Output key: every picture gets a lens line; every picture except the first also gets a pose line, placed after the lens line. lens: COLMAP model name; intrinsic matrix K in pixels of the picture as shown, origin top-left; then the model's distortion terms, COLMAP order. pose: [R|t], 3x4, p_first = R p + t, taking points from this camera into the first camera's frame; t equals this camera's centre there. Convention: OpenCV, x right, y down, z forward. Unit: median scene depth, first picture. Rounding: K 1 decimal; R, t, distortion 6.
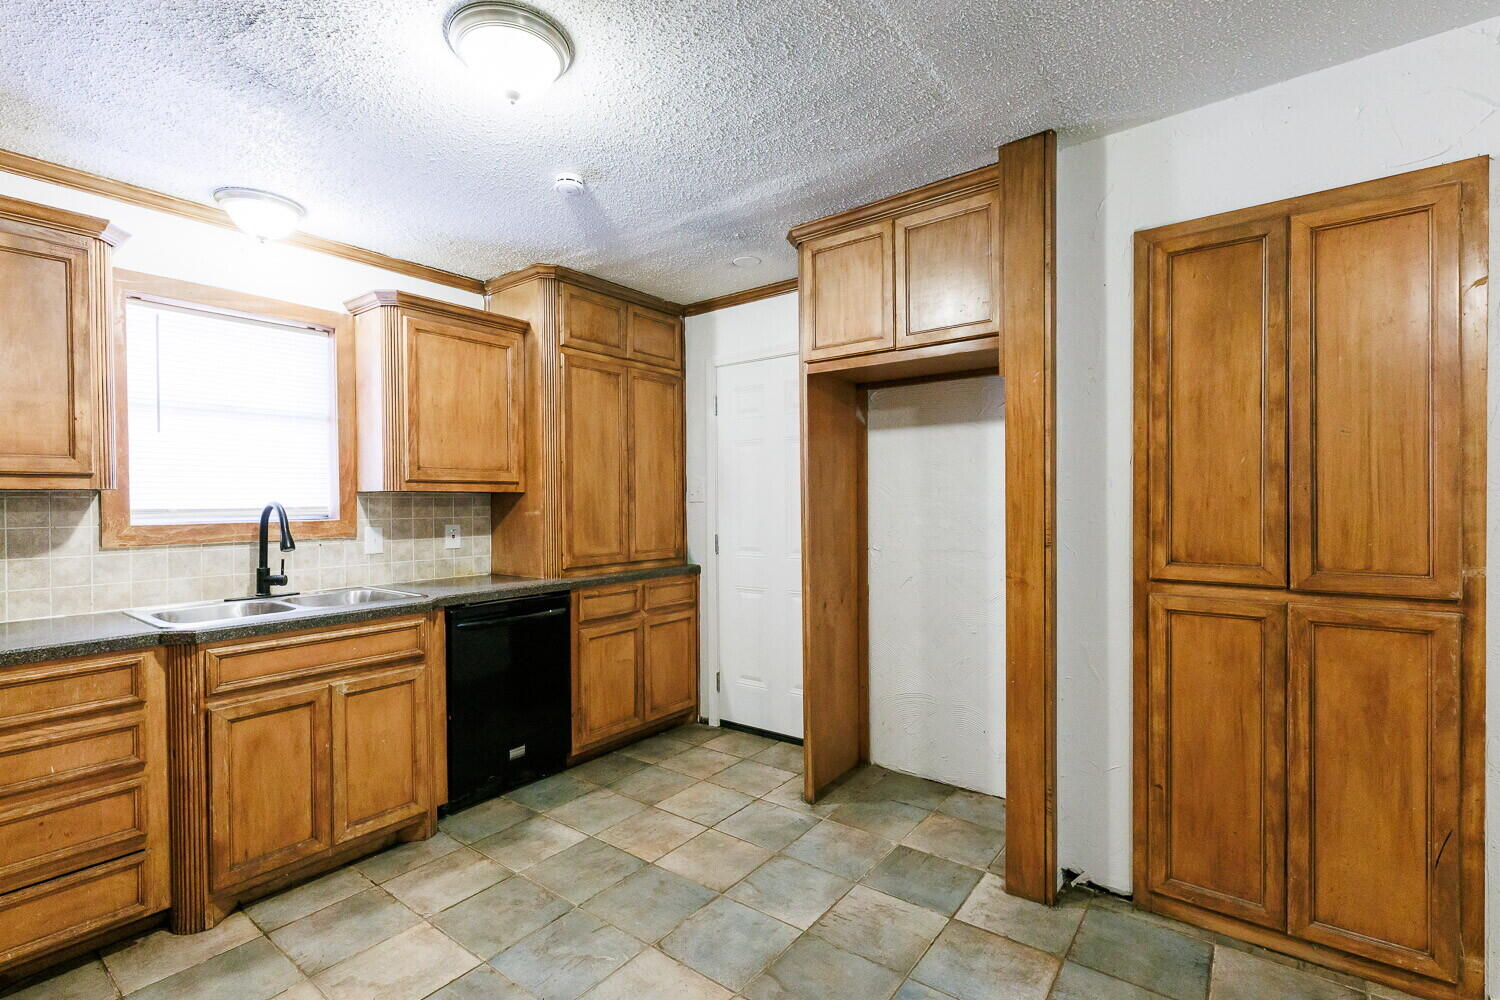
lens RADIAL K [[676.6, 0, 775.2], [0, 676.6, 505.5], [0, 0, 1]] dist [0.001002, 0.000089]
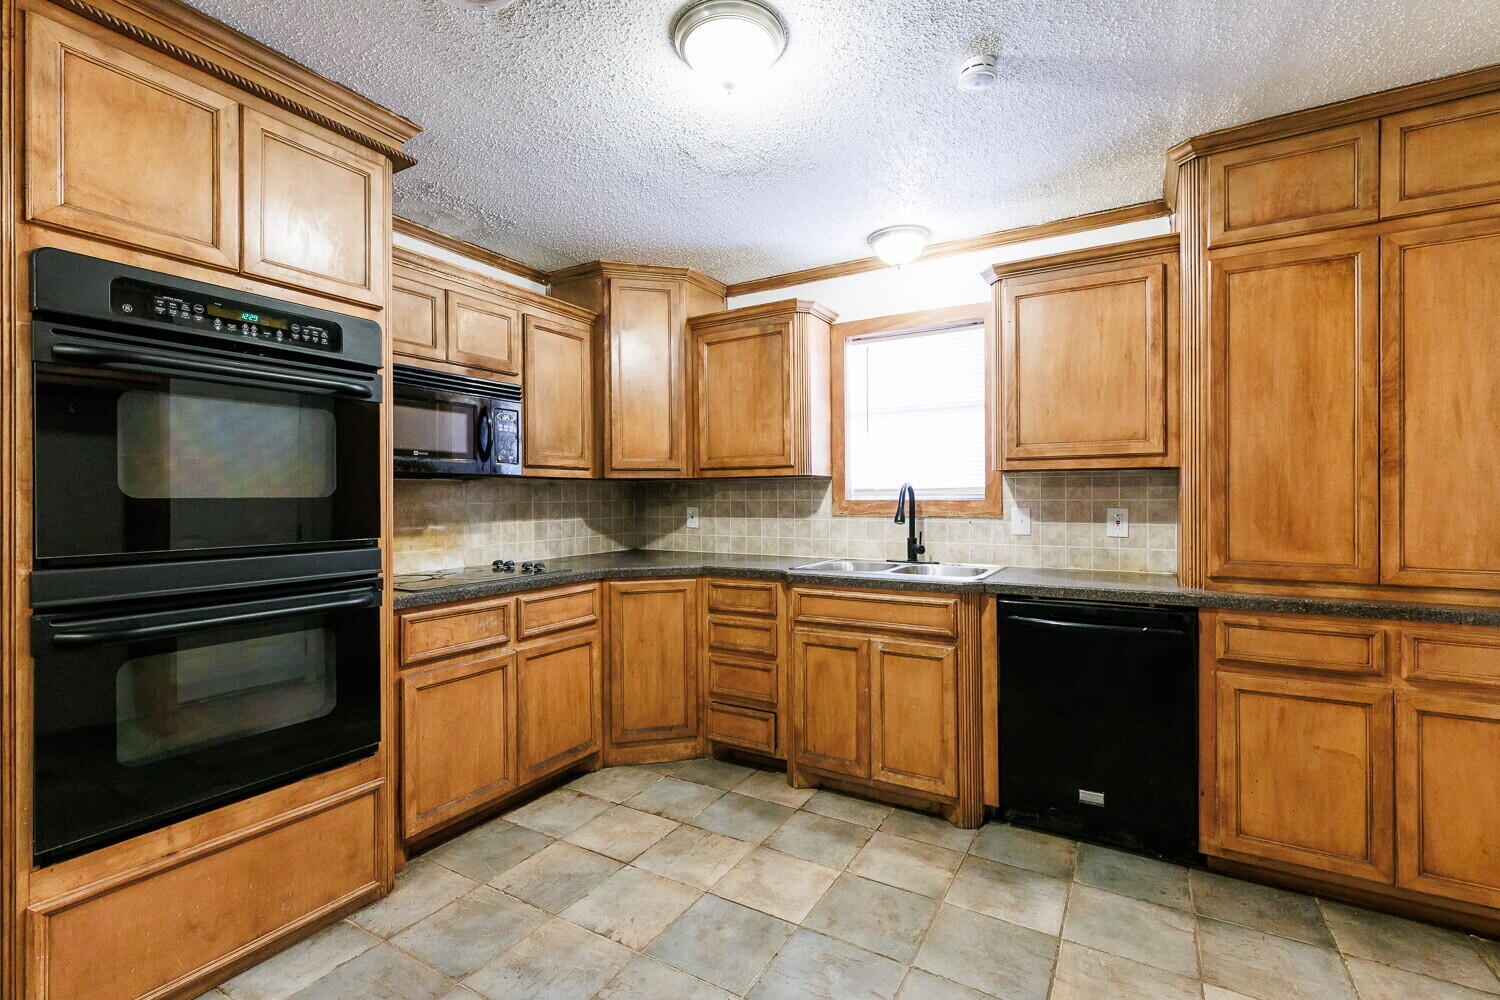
lens RADIAL K [[676.6, 0, 727.4], [0, 676.6, 498.2], [0, 0, 1]] dist [0.001002, 0.000089]
pose [[0.072591, 0.008374, -0.997327, 0.375606], [-0.003207, 0.999962, 0.008162, 0.011914], [0.997357, 0.002606, 0.072615, 0.526964]]
